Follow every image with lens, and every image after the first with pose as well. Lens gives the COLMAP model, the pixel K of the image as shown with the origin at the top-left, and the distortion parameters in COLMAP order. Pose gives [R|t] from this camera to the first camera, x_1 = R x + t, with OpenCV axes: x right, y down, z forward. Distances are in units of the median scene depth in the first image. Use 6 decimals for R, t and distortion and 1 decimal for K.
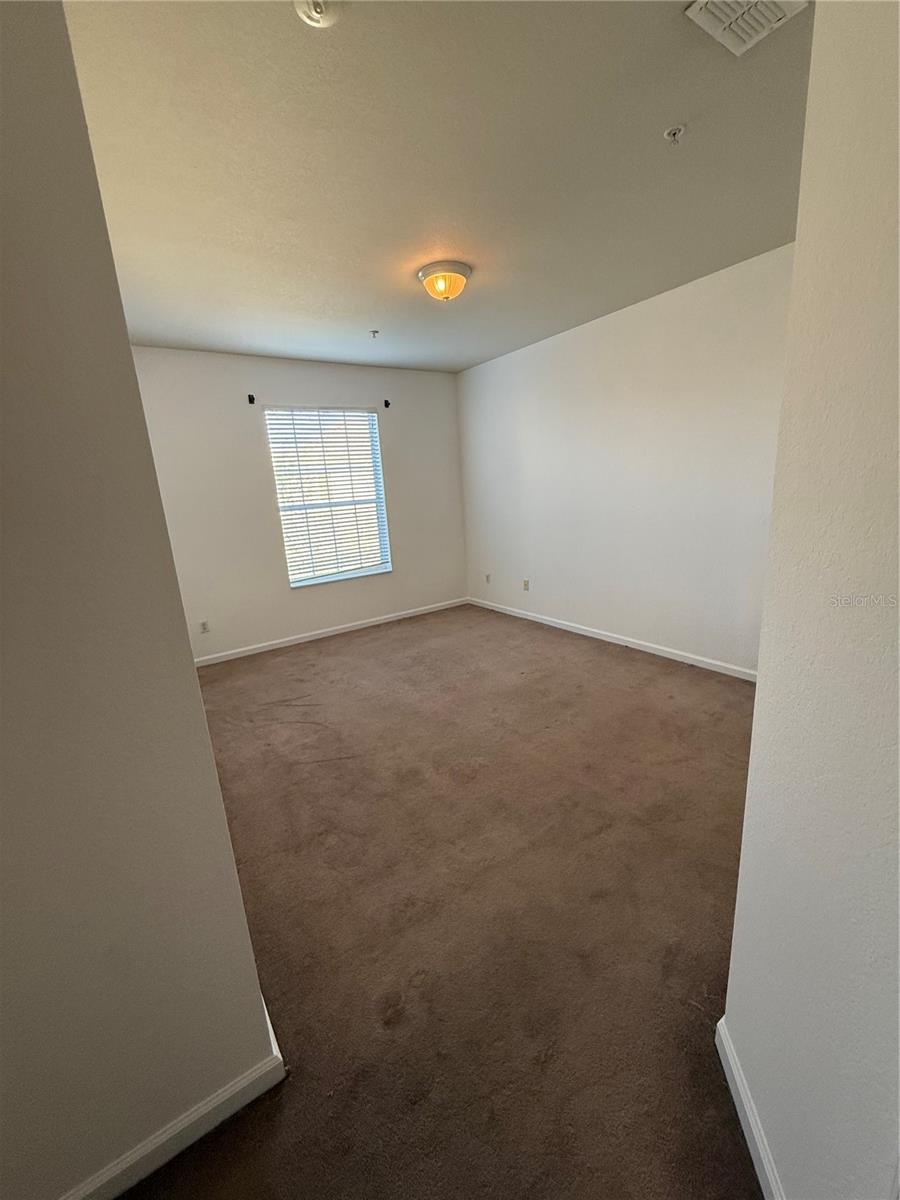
lens RADIAL K [[479.1, 0, 450.4], [0, 479.1, 596.4], [0, 0, 1]] dist [-0.000319, 0.000126]
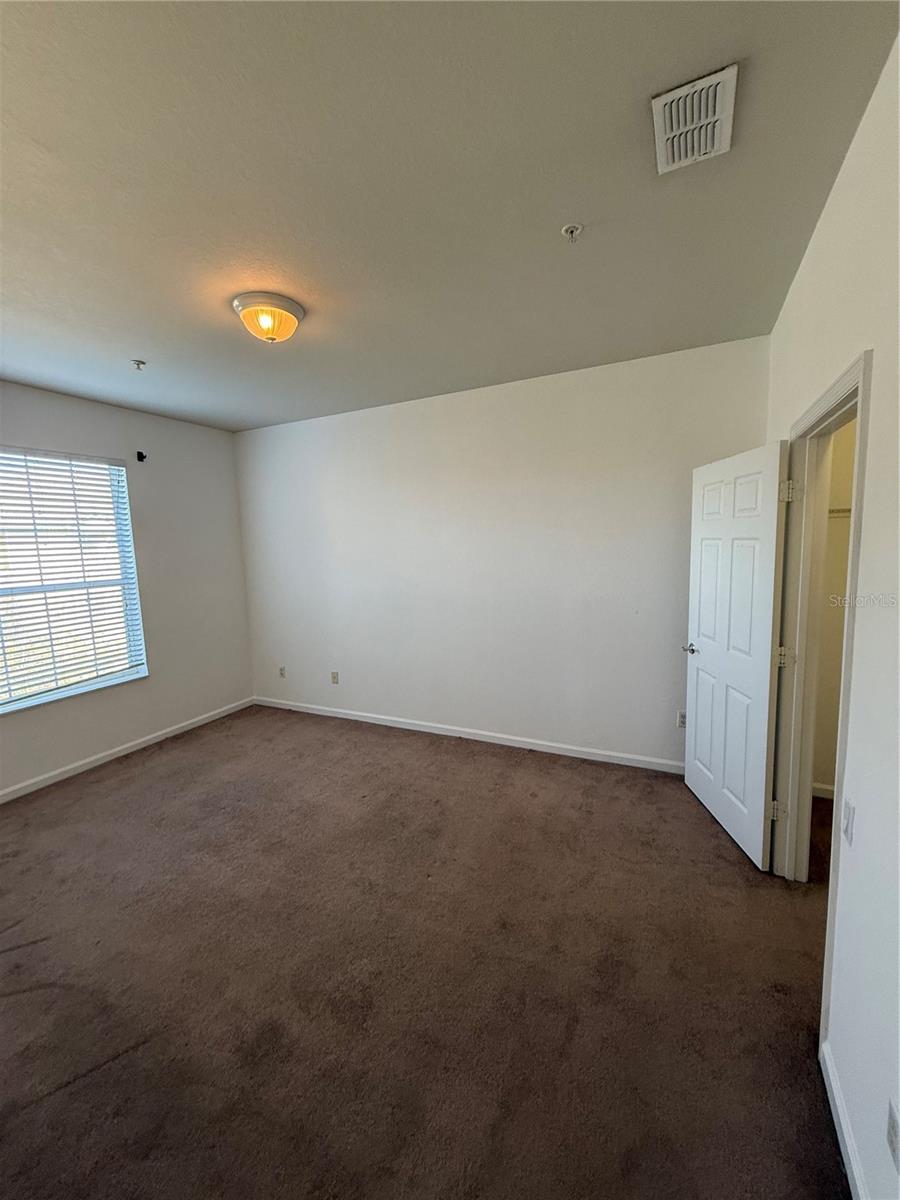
lens RADIAL K [[479.1, 0, 450.4], [0, 479.1, 596.4], [0, 0, 1]] dist [-0.000319, 0.000126]
pose [[0.868706, -0.019655, 0.494937, -0.105865], [0.089261, 0.989066, -0.117391, -0.060598], [-0.487218, 0.146157, 0.860963, 0.169567]]
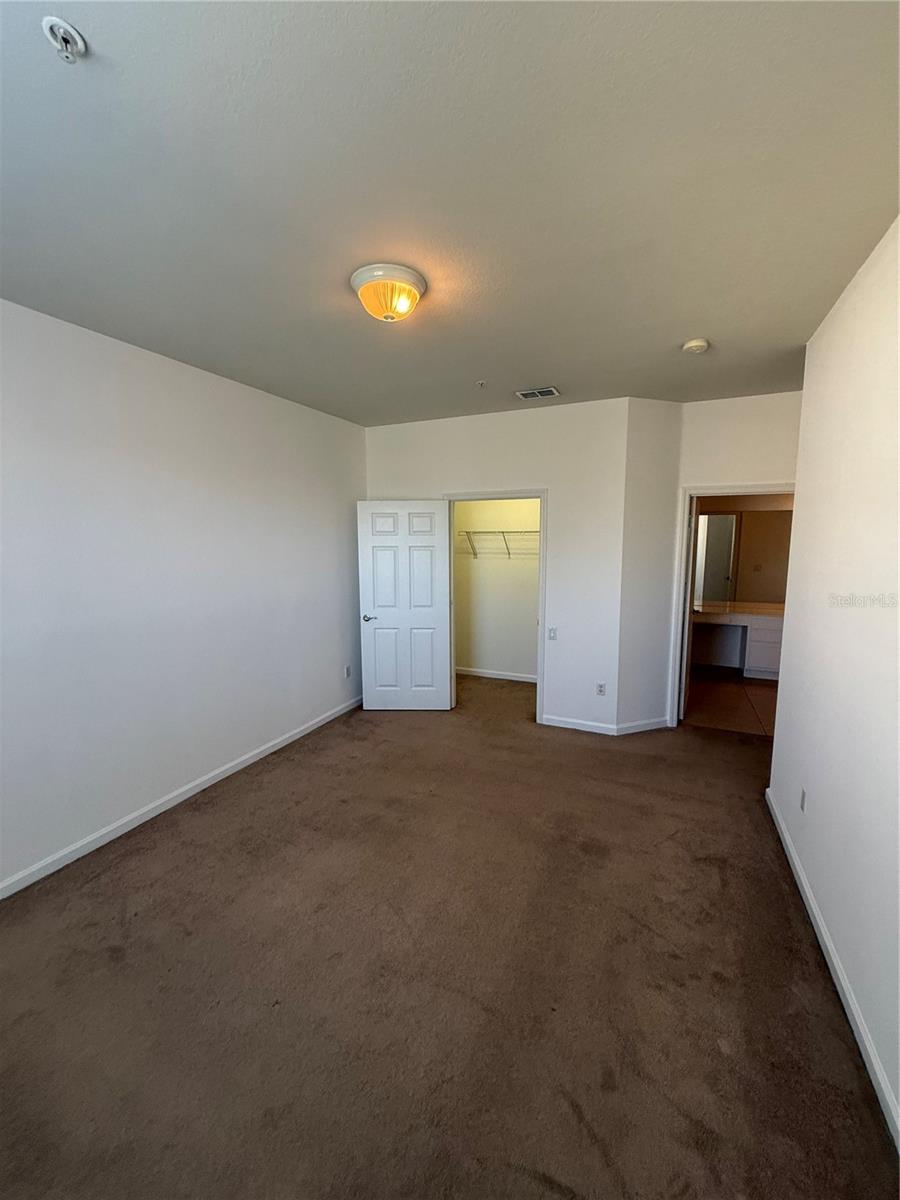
lens RADIAL K [[479.1, 0, 450.4], [0, 479.1, 596.4], [0, 0, 1]] dist [-0.000319, 0.000126]
pose [[-0.504829, -0.035360, 0.862495, -0.478208], [0.237218, 0.955010, 0.178000, -0.231565], [-0.829985, 0.294459, -0.473729, 0.960175]]
